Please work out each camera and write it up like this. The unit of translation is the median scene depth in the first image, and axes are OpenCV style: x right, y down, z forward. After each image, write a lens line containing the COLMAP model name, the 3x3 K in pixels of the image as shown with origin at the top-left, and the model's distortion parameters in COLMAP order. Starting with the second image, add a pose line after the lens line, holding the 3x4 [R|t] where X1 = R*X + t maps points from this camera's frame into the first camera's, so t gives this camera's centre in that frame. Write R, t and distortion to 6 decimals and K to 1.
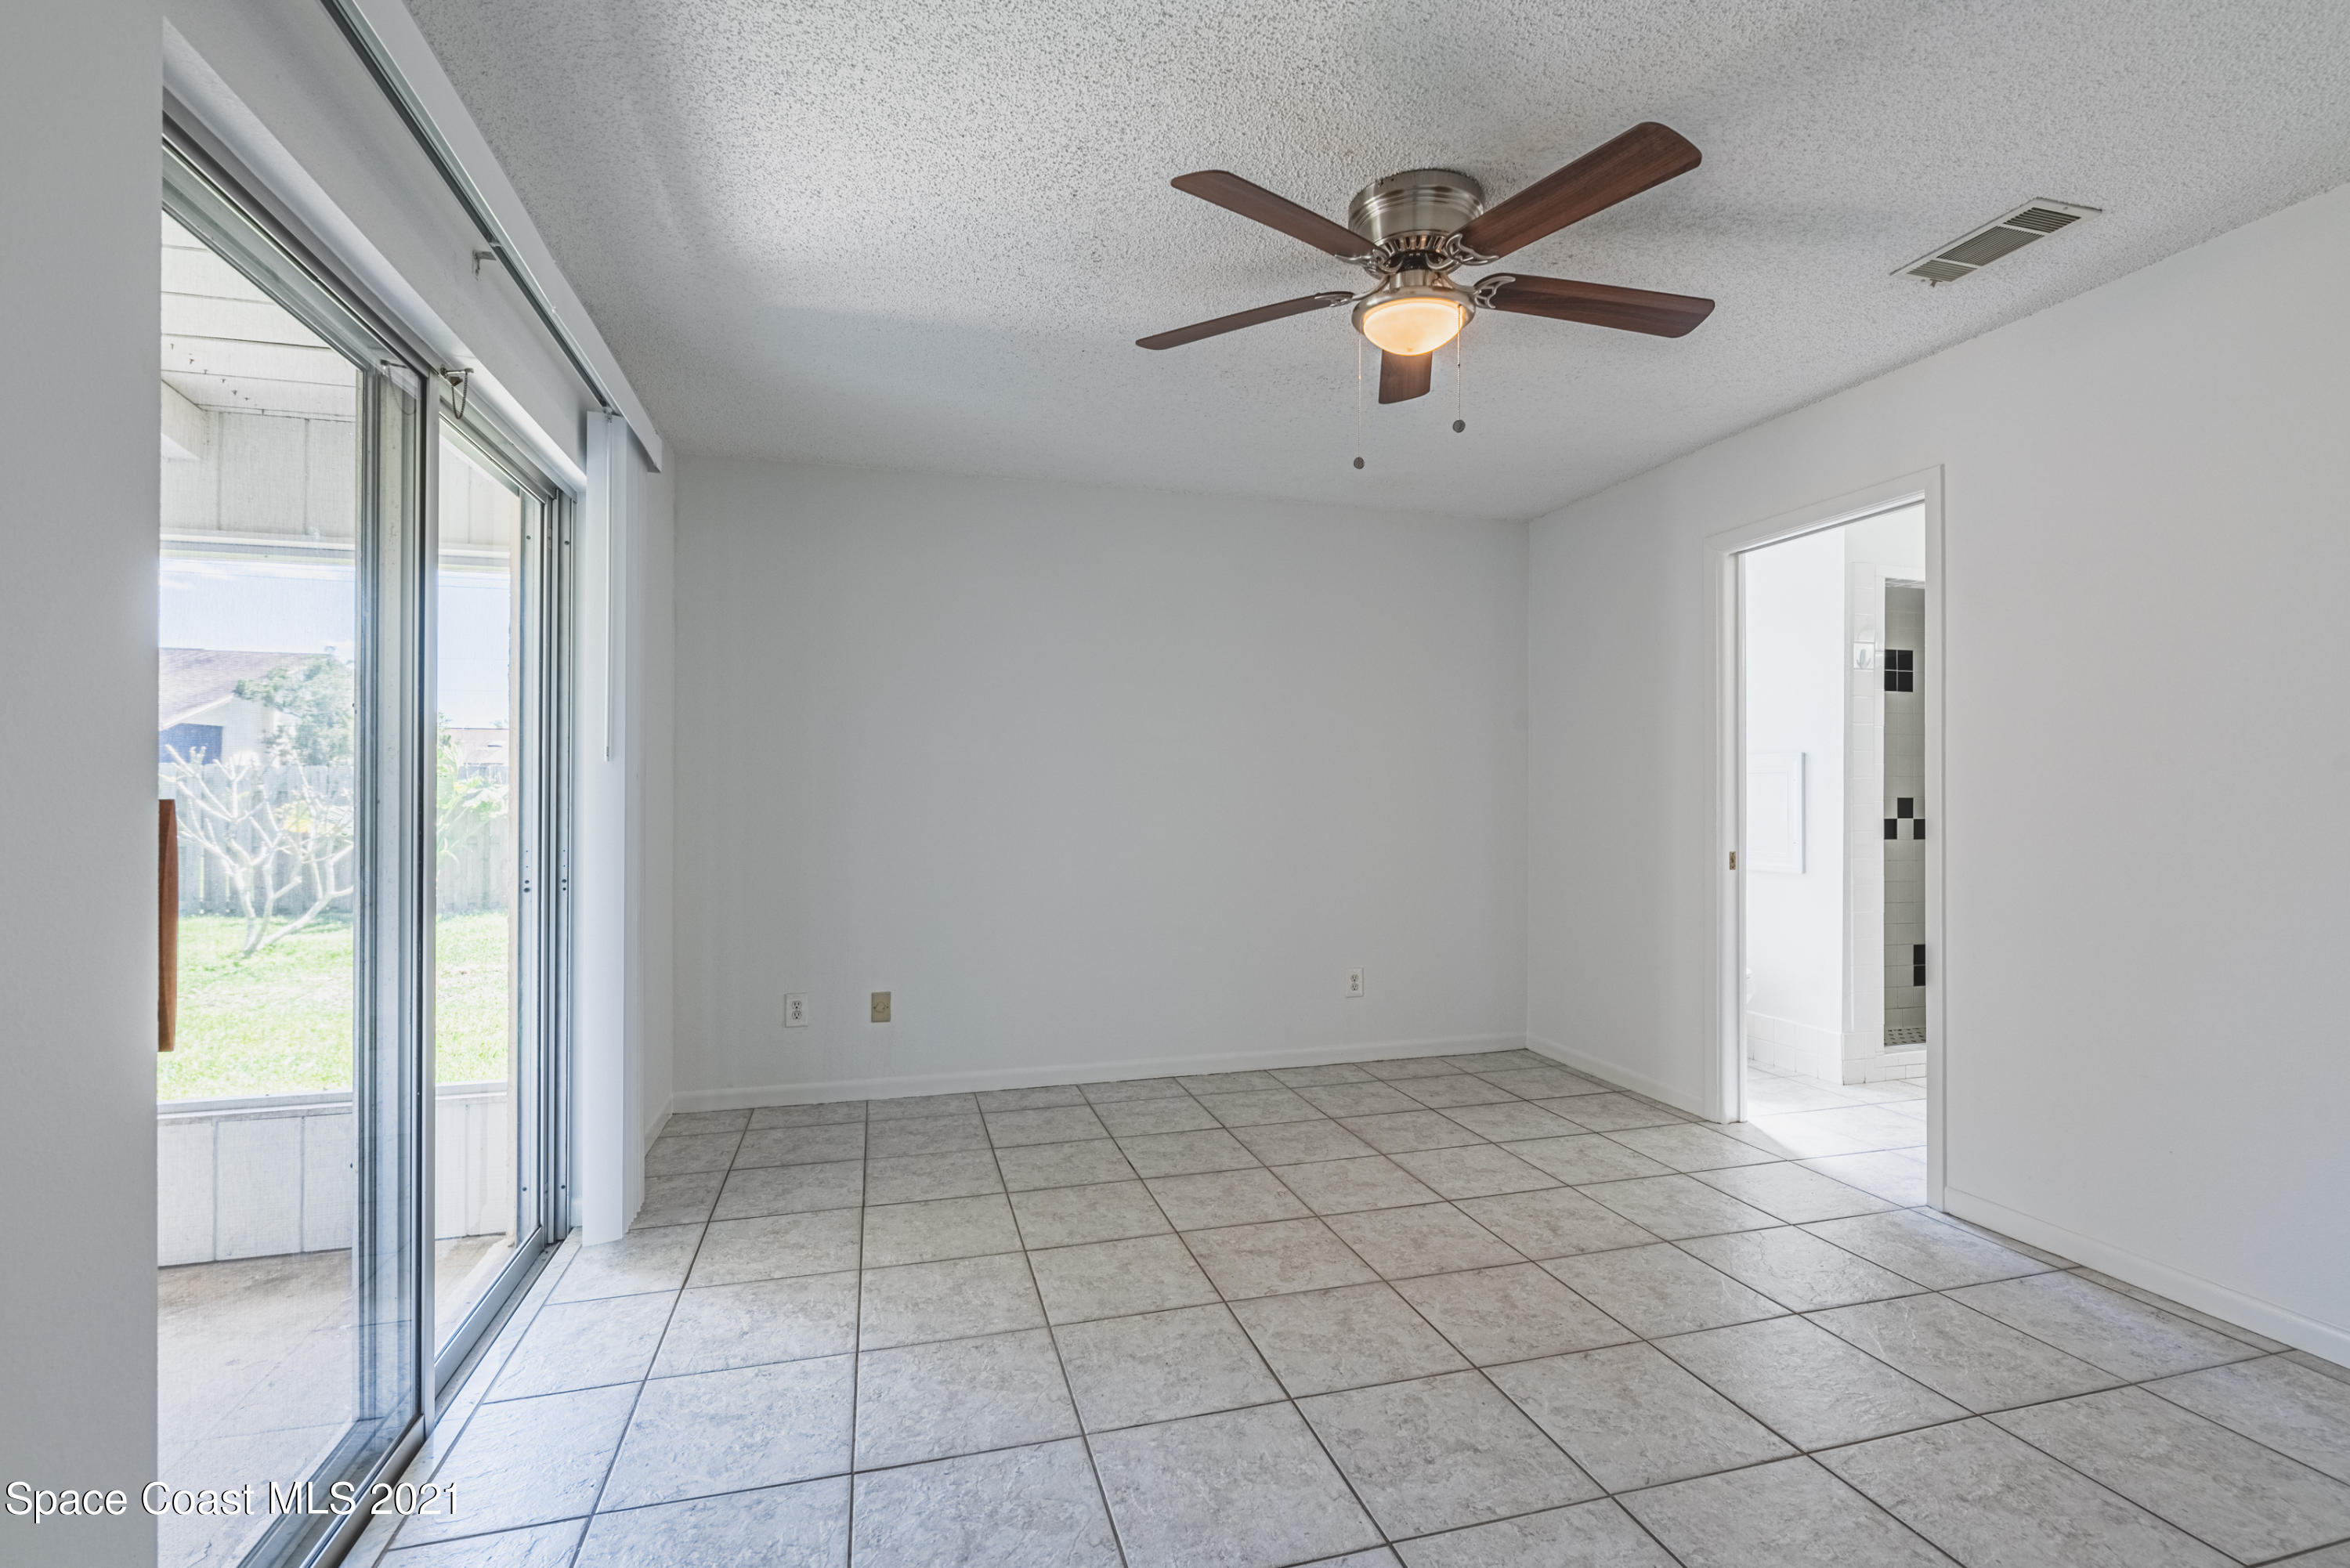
lens RADIAL K [[1063.1, 0, 1177.2], [0, 1063.1, 780.1], [0, 0, 1]] dist [-0.003903, -0.000009]
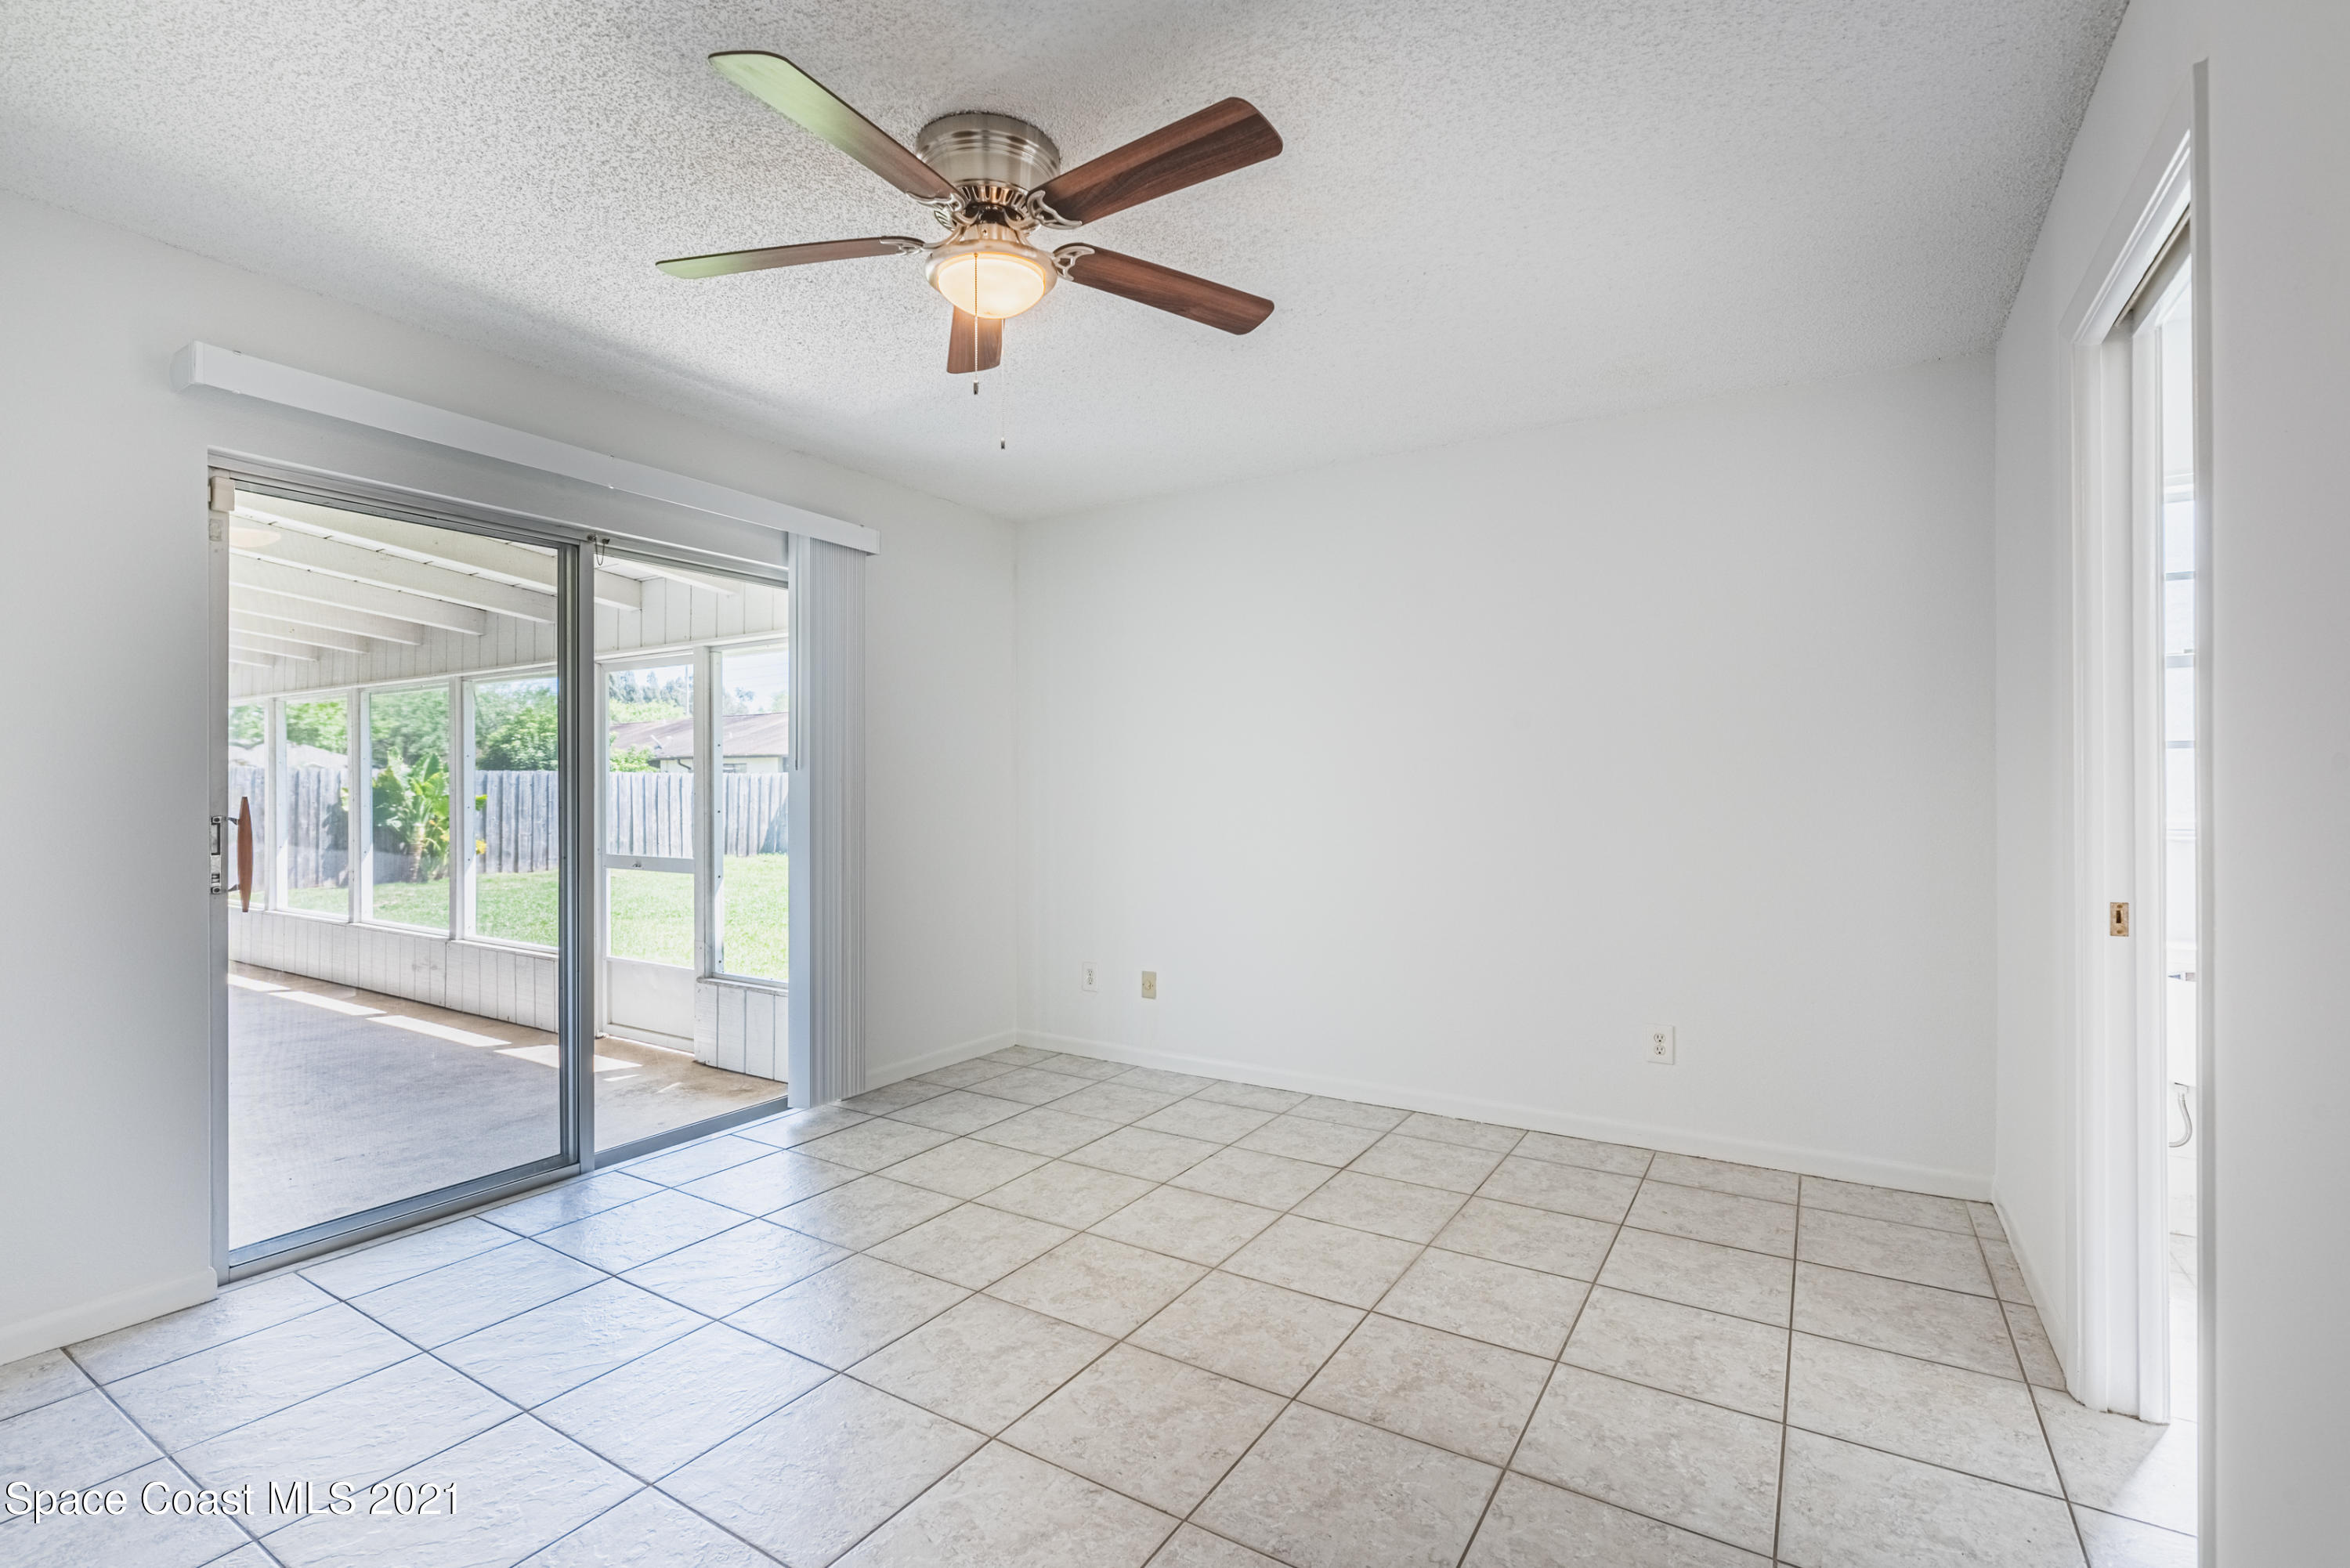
lens RADIAL K [[1063.1, 0, 1170.5], [0, 1063.1, 778.6], [0, 0, 1]] dist [-0.003903, -0.000009]
pose [[0.670481, -0.008118, -0.741882, 0.657795], [0.009570, 0.999952, -0.002292, 0.001973], [0.741865, -0.005563, 0.670526, 0.323093]]
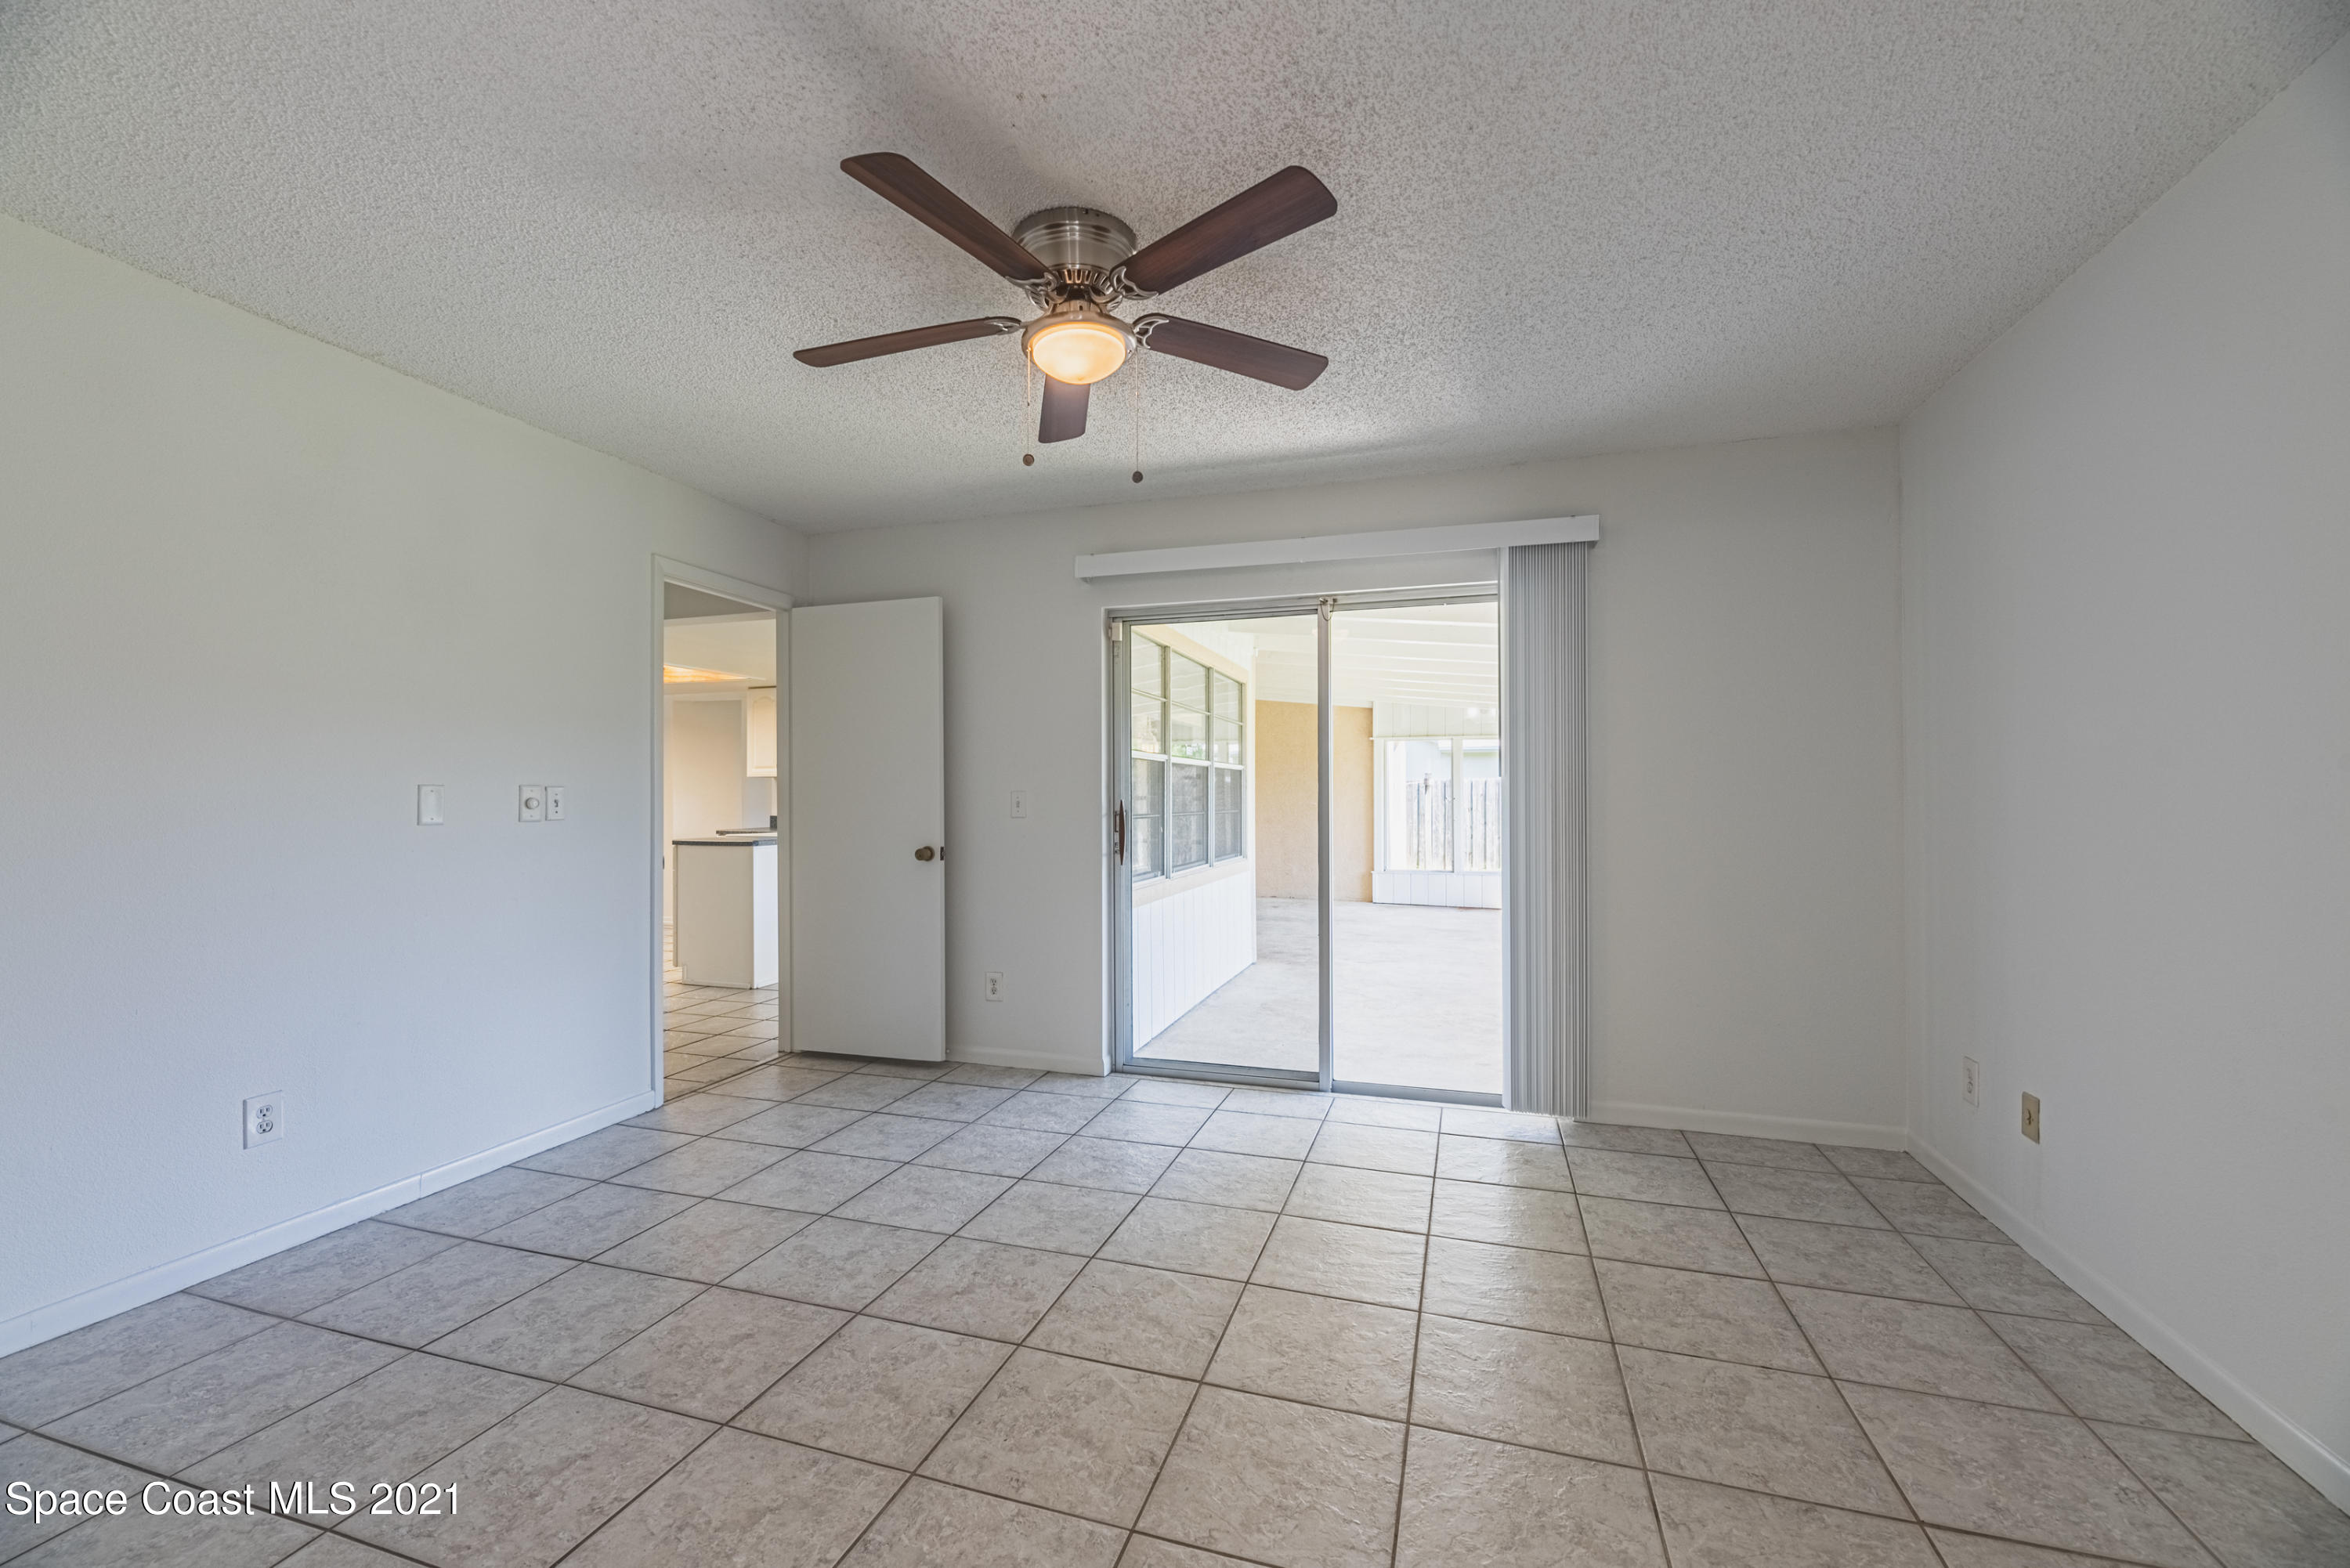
lens RADIAL K [[954.9, 0, 1165.8], [0, 954.9, 788.2], [0, 0, 1]] dist [0.000087, -0.000409]
pose [[-0.558972, -0.005996, -0.829165, 0.622268], [0.010542, 0.999842, -0.014337, 0.009186], [0.829120, -0.016755, -0.558820, 1.041527]]
